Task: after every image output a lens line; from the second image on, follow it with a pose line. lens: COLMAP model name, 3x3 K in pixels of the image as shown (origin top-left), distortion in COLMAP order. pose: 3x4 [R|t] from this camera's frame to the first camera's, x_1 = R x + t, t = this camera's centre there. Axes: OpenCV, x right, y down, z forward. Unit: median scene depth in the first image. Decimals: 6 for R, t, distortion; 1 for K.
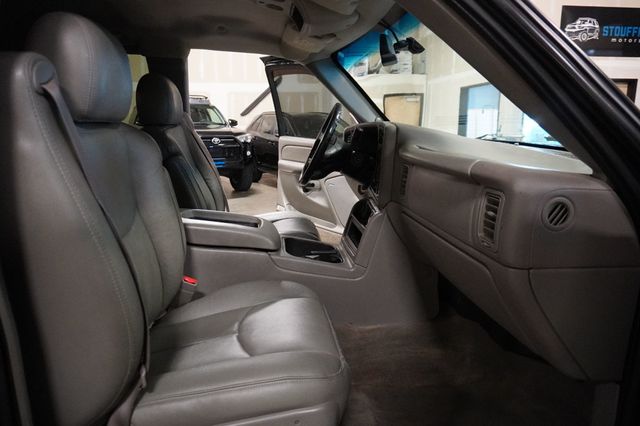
lens RADIAL K [[429.0, 0, 320.5], [0, 429.0, 211.8], [0, 0, 1]] dist [-0.044326, 0.029106]
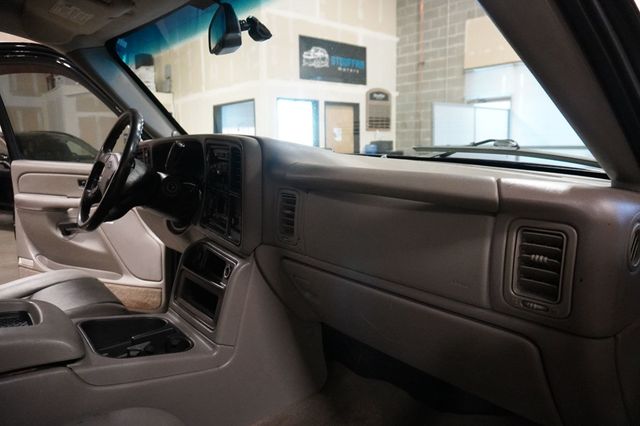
lens RADIAL K [[429.0, 0, 320.5], [0, 429.0, 211.8], [0, 0, 1]] dist [-0.044326, 0.029106]
pose [[0.837432, -0.097169, 0.537834, -0.081669], [0.121505, 0.992542, -0.009869, -0.037854], [-0.532864, 0.073614, 0.842993, 0.236162]]
